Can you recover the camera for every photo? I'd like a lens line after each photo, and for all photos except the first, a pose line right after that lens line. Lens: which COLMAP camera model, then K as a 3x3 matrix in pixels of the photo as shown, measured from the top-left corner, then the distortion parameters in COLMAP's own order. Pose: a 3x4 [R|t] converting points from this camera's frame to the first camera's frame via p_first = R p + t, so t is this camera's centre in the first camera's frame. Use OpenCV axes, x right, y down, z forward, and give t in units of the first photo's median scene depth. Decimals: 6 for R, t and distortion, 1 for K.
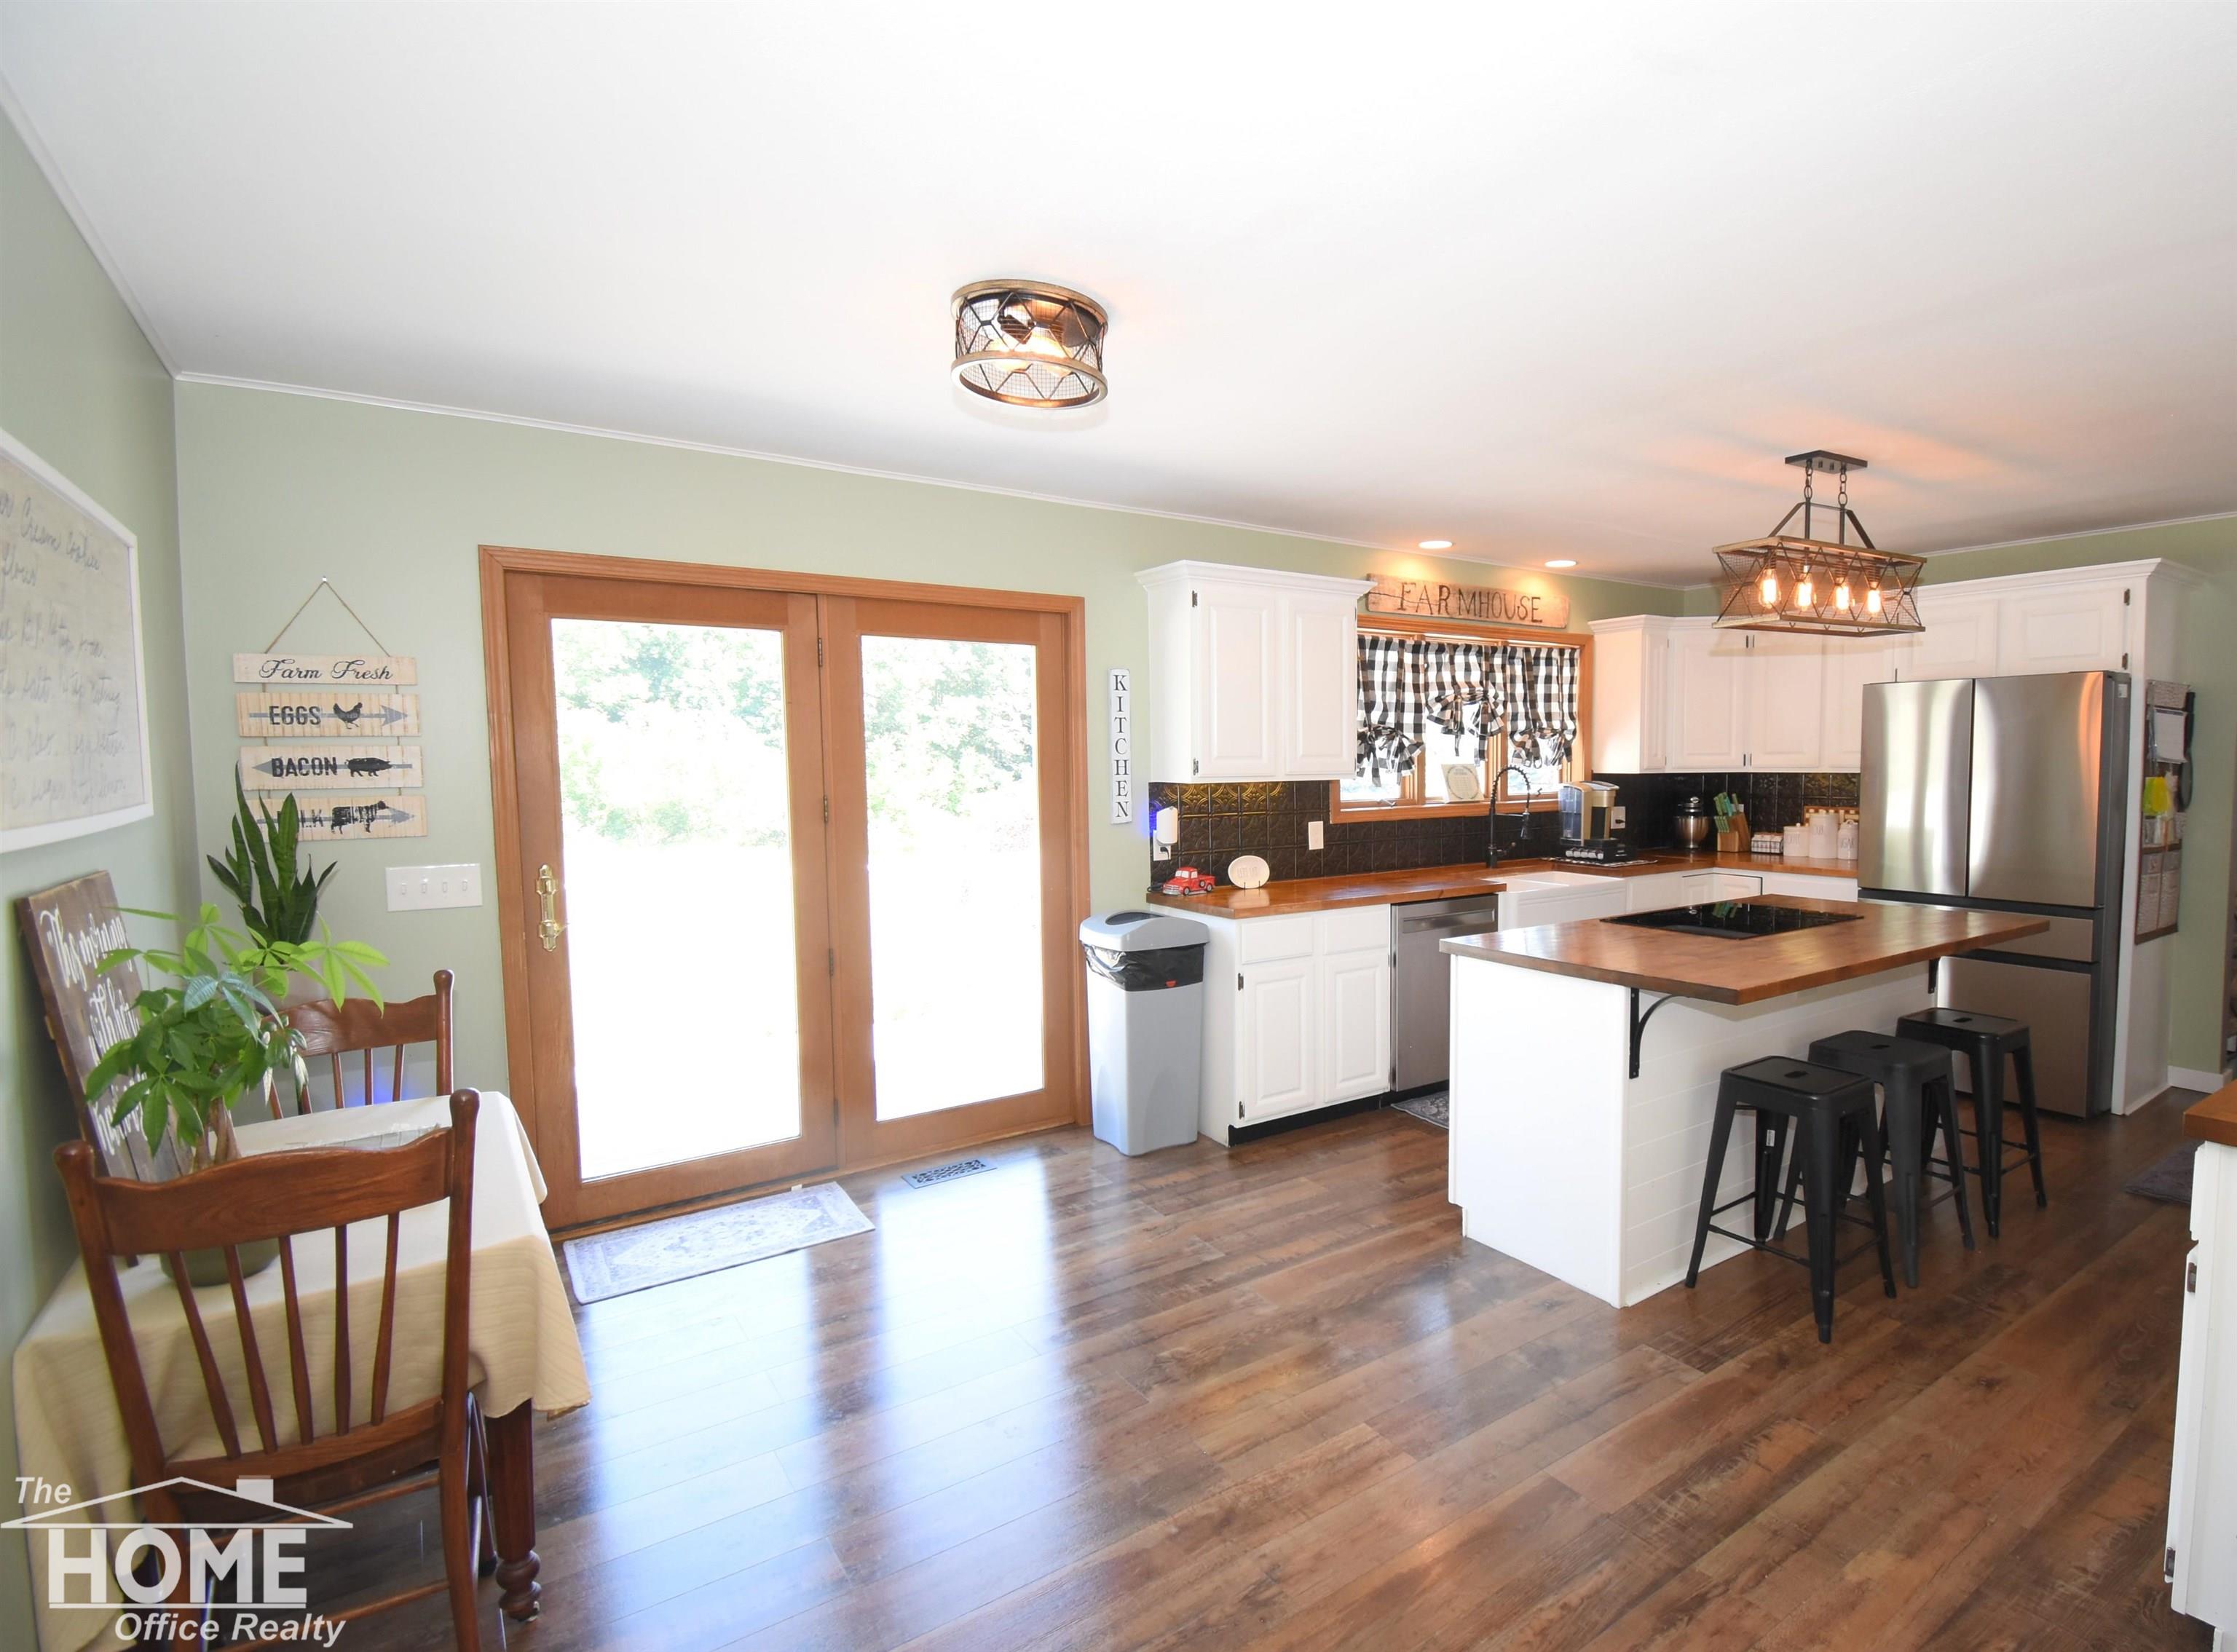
lens RADIAL K [[1073.3, 0, 1123.9], [0, 1073.3, 834.2], [0, 0, 1]] dist [-0.003817, -0.000610]
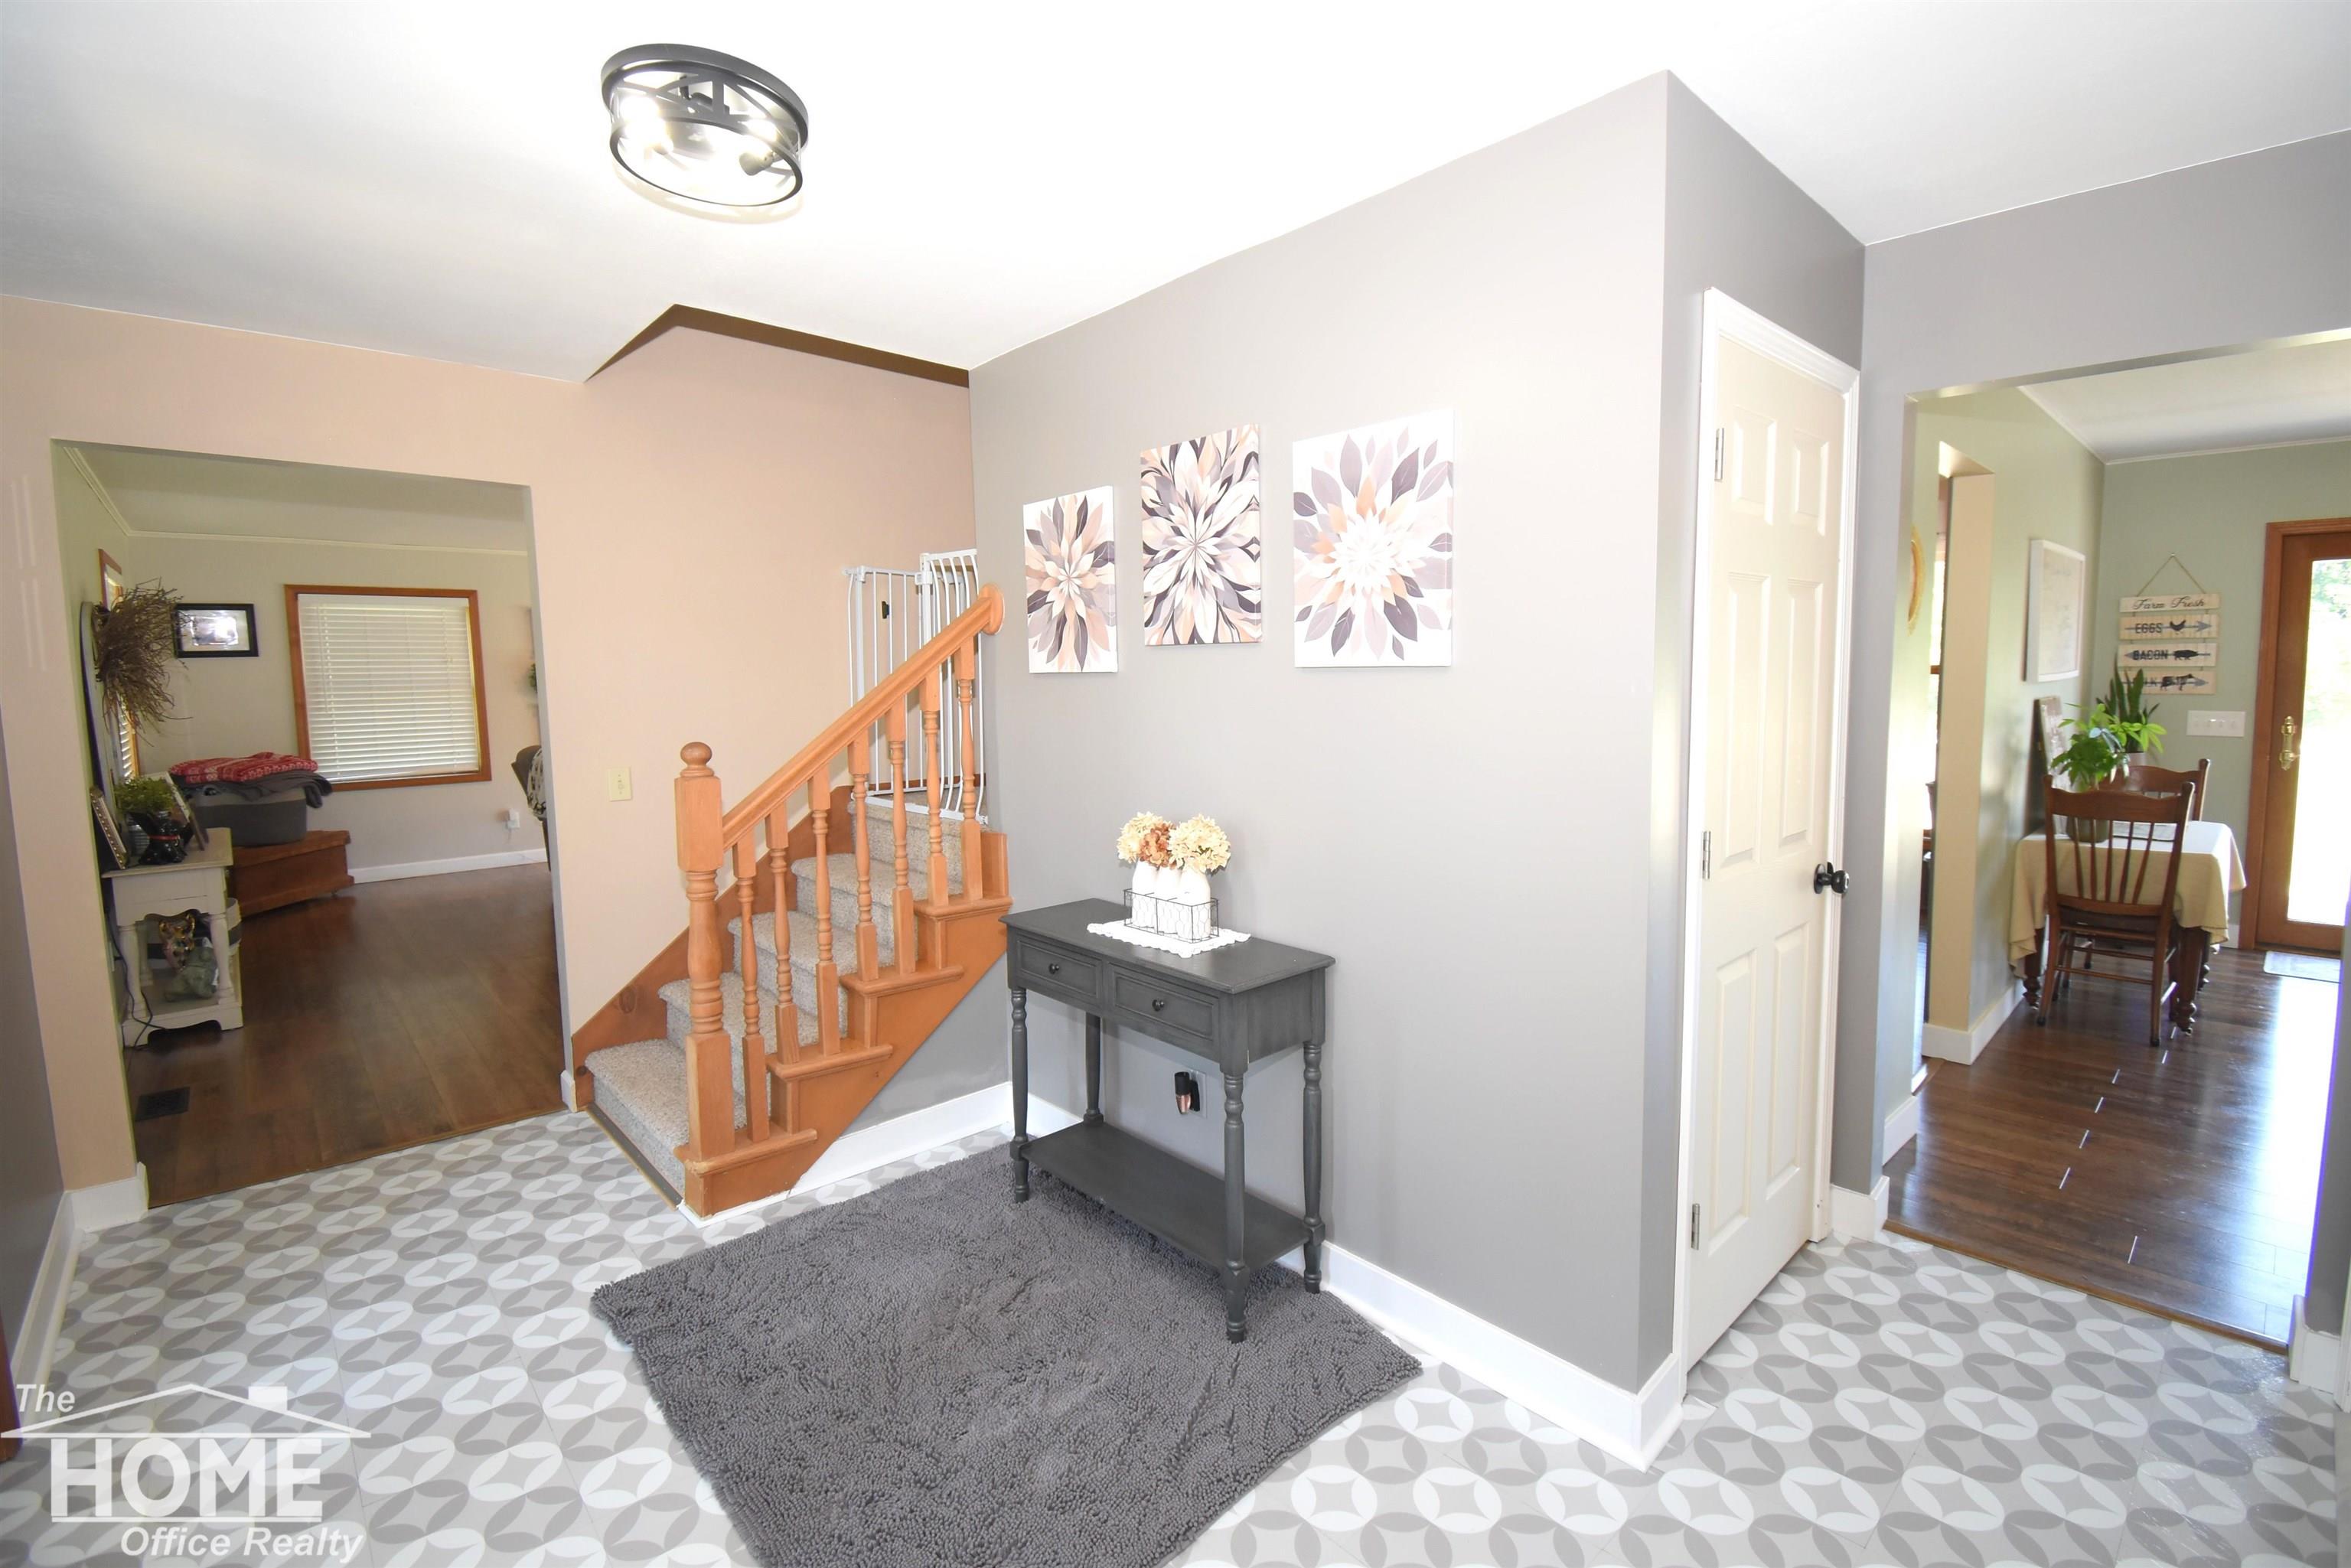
lens RADIAL K [[1065.1, 0, 1177.0], [0, 1065.1, 784.8], [0, 0, 1]] dist [-0.044486, -0.001483]
pose [[0.143676, 0.109982, -0.983494, 0.796384], [-0.055875, 0.993122, 0.102896, 0.076726], [0.988046, 0.040169, 0.148833, -0.972110]]
